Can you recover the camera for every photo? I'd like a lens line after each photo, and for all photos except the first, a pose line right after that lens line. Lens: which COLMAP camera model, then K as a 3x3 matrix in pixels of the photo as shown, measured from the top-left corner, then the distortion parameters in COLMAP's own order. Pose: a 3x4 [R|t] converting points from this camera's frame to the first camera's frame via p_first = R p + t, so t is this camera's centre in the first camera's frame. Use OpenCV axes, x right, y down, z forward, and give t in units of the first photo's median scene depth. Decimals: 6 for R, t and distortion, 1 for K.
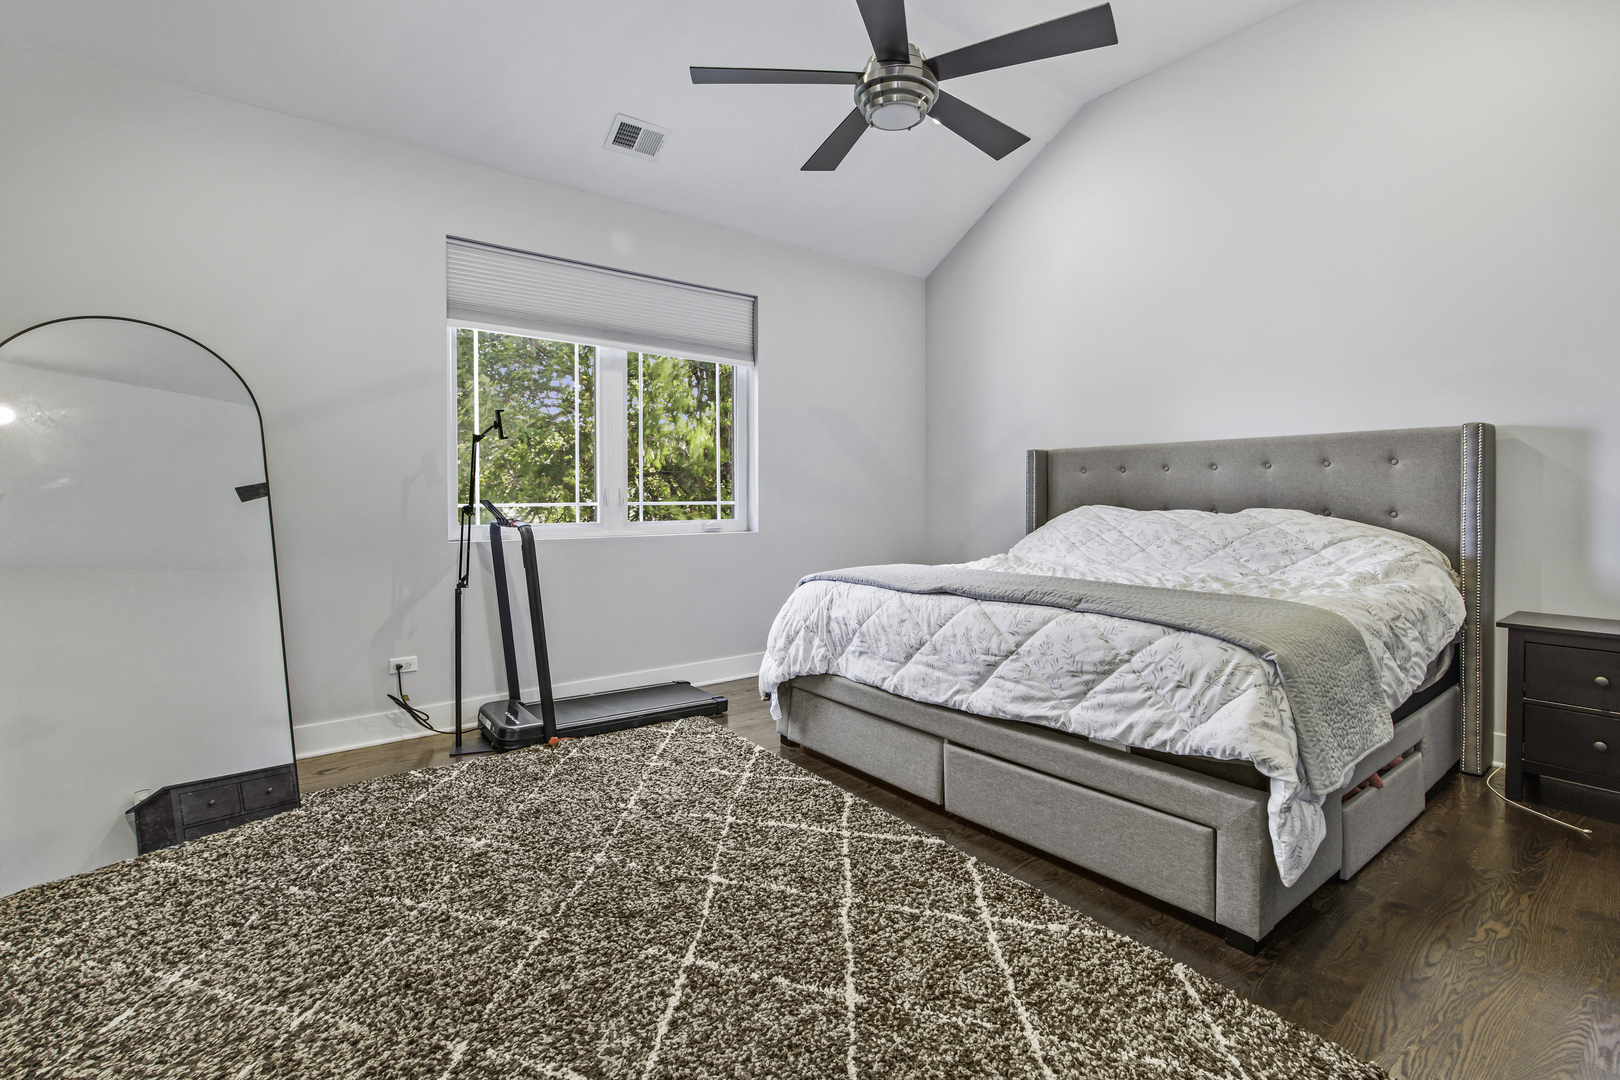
lens RADIAL K [[678.0, 0, 824.7], [0, 678.0, 538.5], [0, 0, 1]] dist [-0.002043, -0.000589]
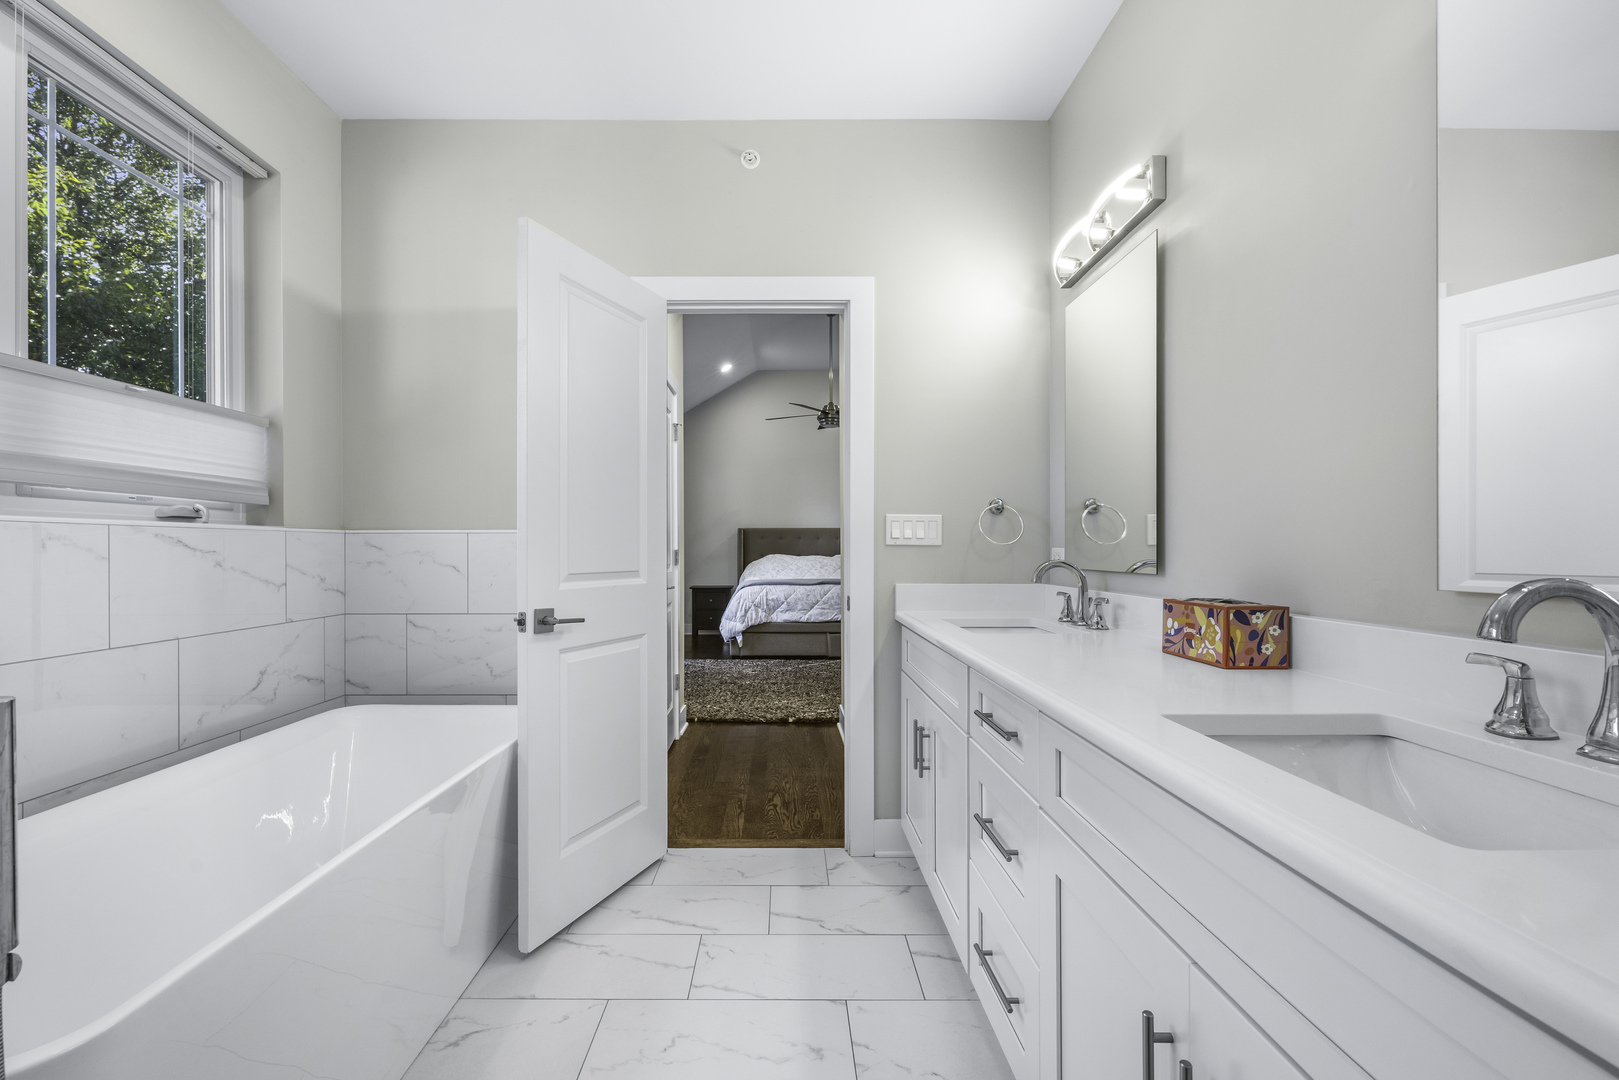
lens RADIAL K [[677.5, 0, 824.2], [0, 677.5, 538.5], [0, 0, 1]] dist [-0.002043, -0.000589]
pose [[0.614206, 0.015599, 0.788991, -2.259064], [0.045454, 0.997445, -0.055105, 0.051489], [-0.787835, 0.069709, 0.611928, -0.855564]]
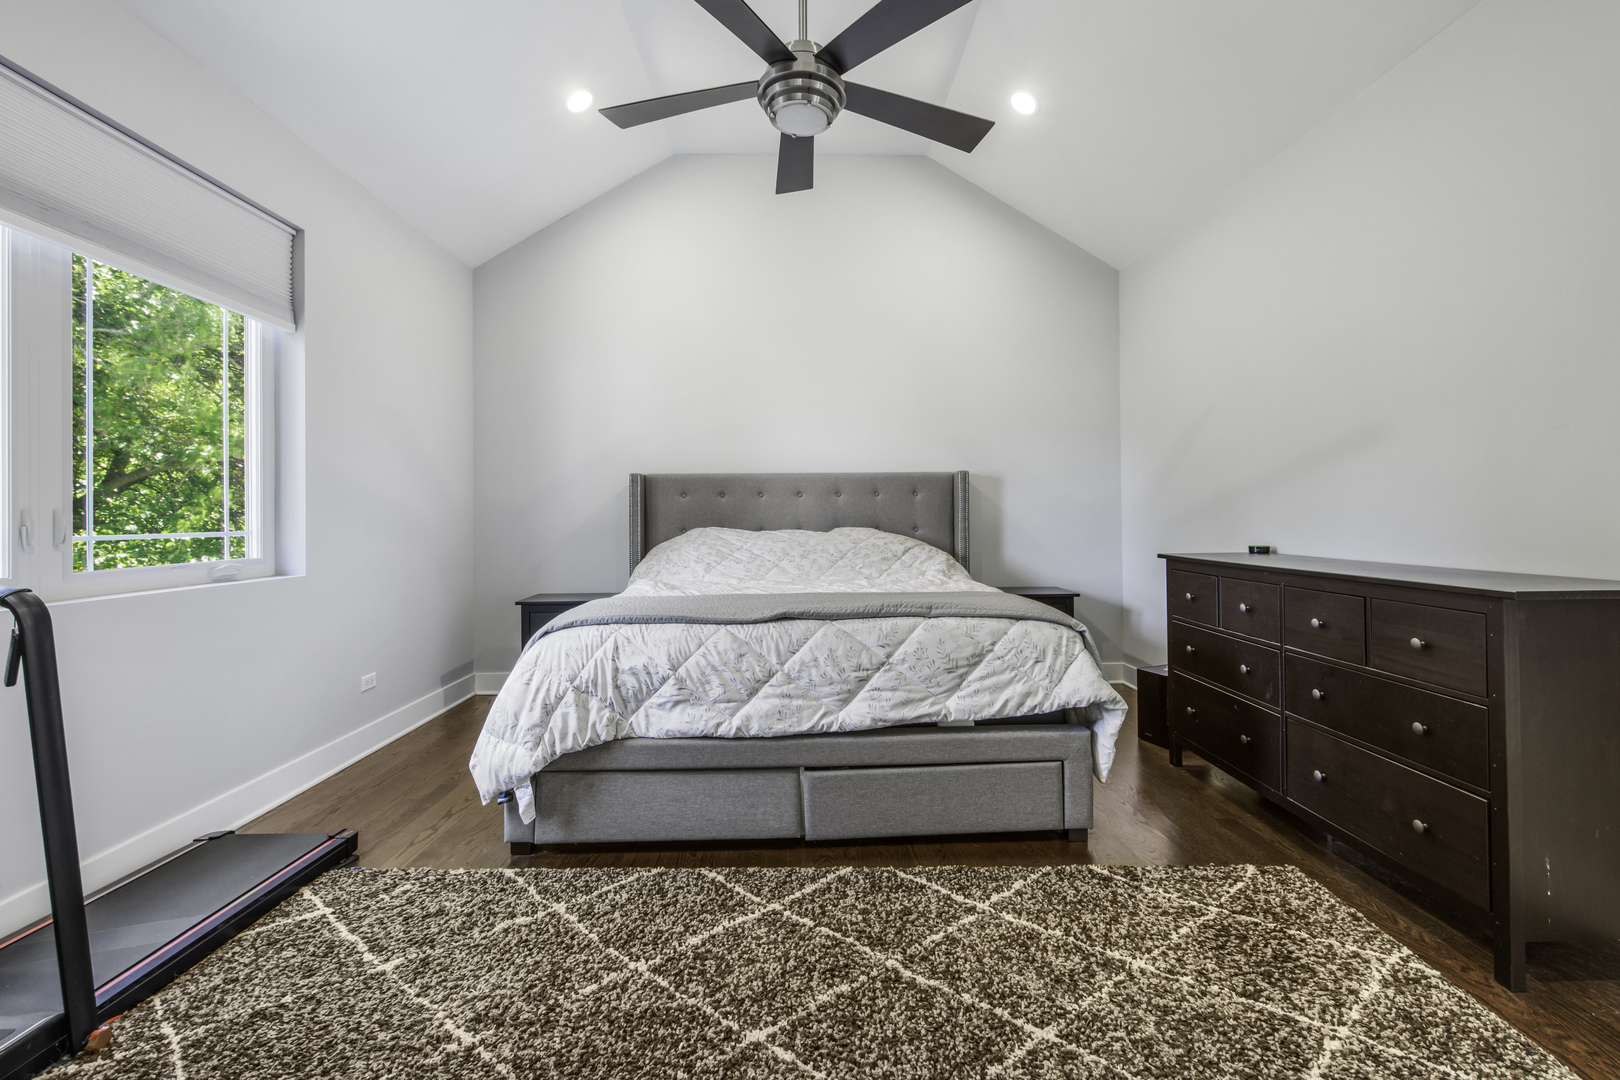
lens RADIAL K [[643.1, 0, 820.8], [0, 643.1, 539.0], [0, 0, 1]] dist [-0.001448, -0.000239]
pose [[0.635777, -0.030175, 0.771282, -0.530781], [0.054901, 0.998473, -0.006193, -0.026974], [-0.769917, 0.046282, 0.636463, 0.390368]]
